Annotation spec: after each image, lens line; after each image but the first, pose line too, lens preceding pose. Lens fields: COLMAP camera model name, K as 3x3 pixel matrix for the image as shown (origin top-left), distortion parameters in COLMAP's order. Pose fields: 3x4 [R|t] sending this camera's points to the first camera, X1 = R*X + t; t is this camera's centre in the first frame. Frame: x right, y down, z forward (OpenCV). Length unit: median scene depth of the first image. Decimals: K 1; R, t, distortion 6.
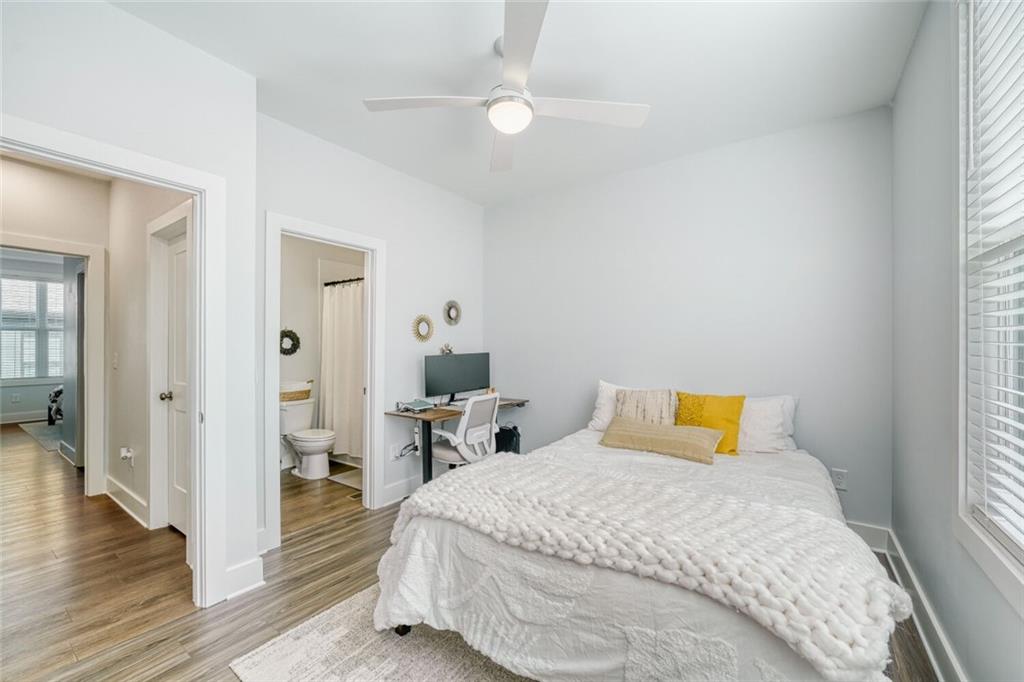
lens RADIAL K [[406.4, 0, 510.0], [0, 406.4, 345.0], [0, 0, 1]] dist [-0.003637, 0.000149]
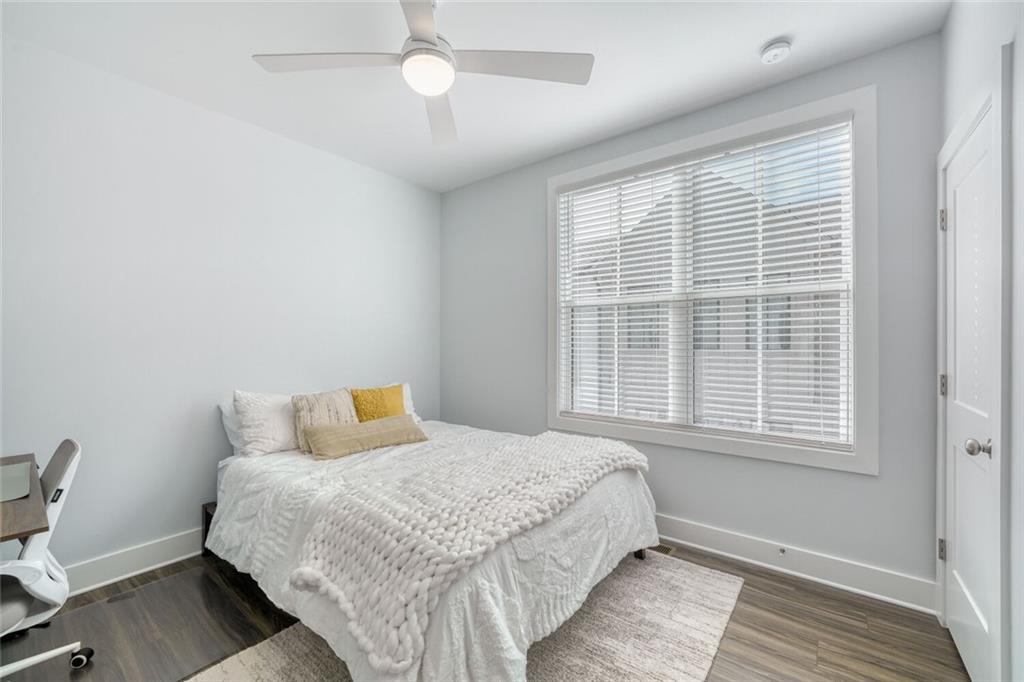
lens RADIAL K [[413.4, 0, 514.0], [0, 413.4, 343.4], [0, 0, 1]] dist [-0.000587, 0.000262]
pose [[0.041751, 0.014798, 0.999018, -1.173488], [0.001405, 0.999888, -0.014869, 0.032435], [-0.999127, 0.002024, 0.041726, 1.079306]]
